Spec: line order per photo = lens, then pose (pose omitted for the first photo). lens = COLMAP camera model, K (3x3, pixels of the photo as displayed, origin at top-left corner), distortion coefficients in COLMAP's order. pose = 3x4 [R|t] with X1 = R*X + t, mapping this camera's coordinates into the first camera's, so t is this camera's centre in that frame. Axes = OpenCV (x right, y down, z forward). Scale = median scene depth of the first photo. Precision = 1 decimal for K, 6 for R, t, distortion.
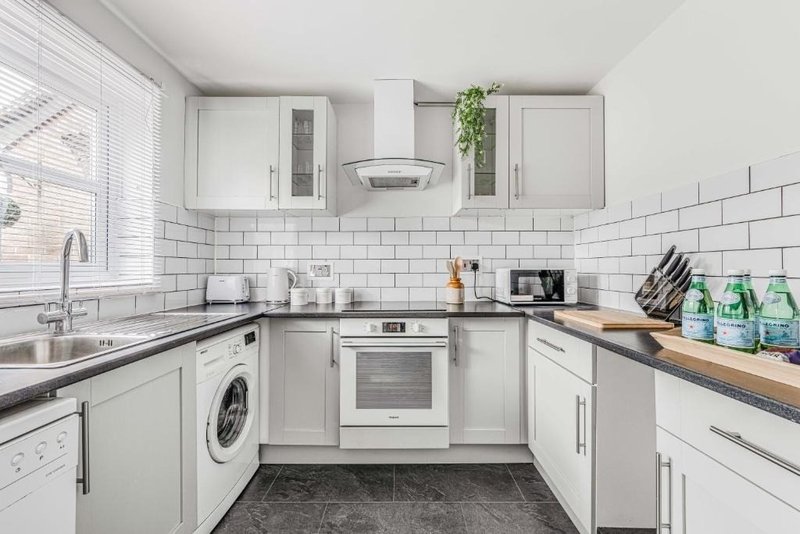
lens RADIAL K [[323.8, 0, 398.6], [0, 323.8, 267.1], [0, 0, 1]] dist [-0.001593, 0.000062]
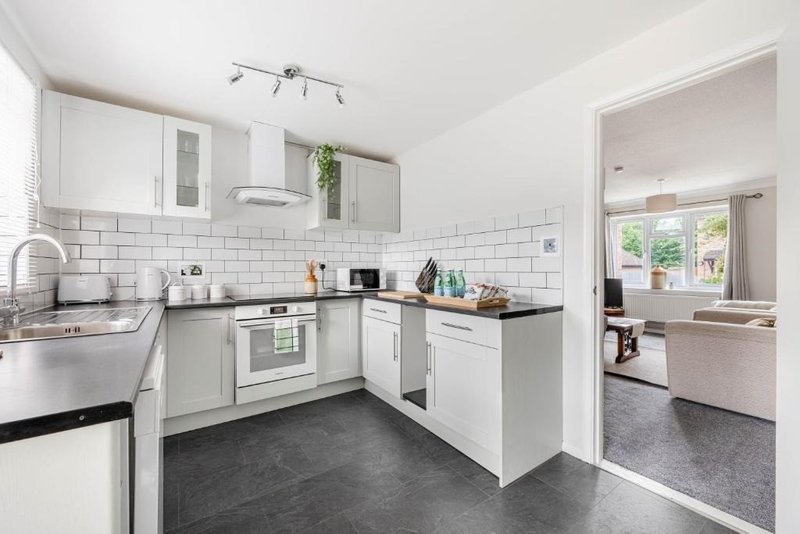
lens RADIAL K [[323.8, 0, 398.7], [0, 323.8, 267.8], [0, 0, 1]] dist [-0.001593, 0.000062]
pose [[0.819507, -0.000238, 0.573069, -0.351645], [-0.002213, 0.999991, 0.003580, -0.002975], [-0.573065, -0.004202, 0.819499, -0.401594]]
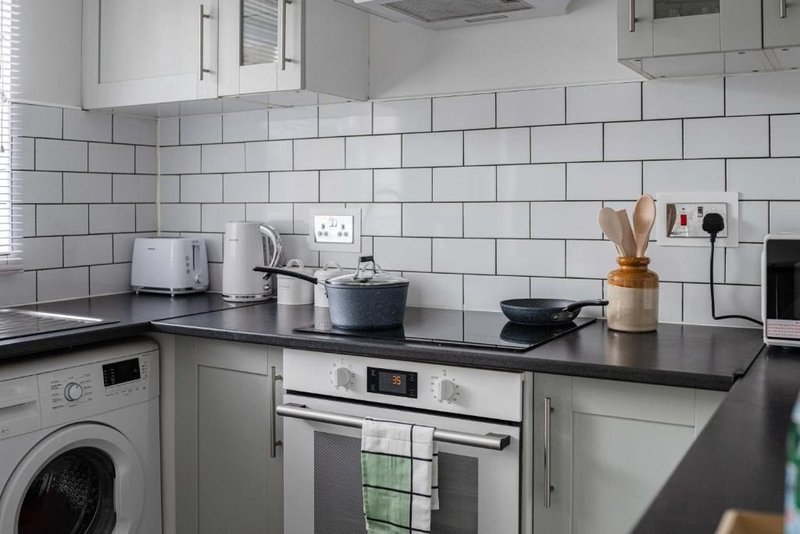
lens RADIAL K [[814.7, 0, 404.5], [0, 814.7, 220.3], [0, 0, 1]] dist [-0.054997, 0.000000]
pose [[0.868573, 0.008234, -0.495493, 0.437188], [0.004990, 0.999666, 0.025361, -0.032777], [0.495536, -0.024500, 0.868242, 0.134025]]
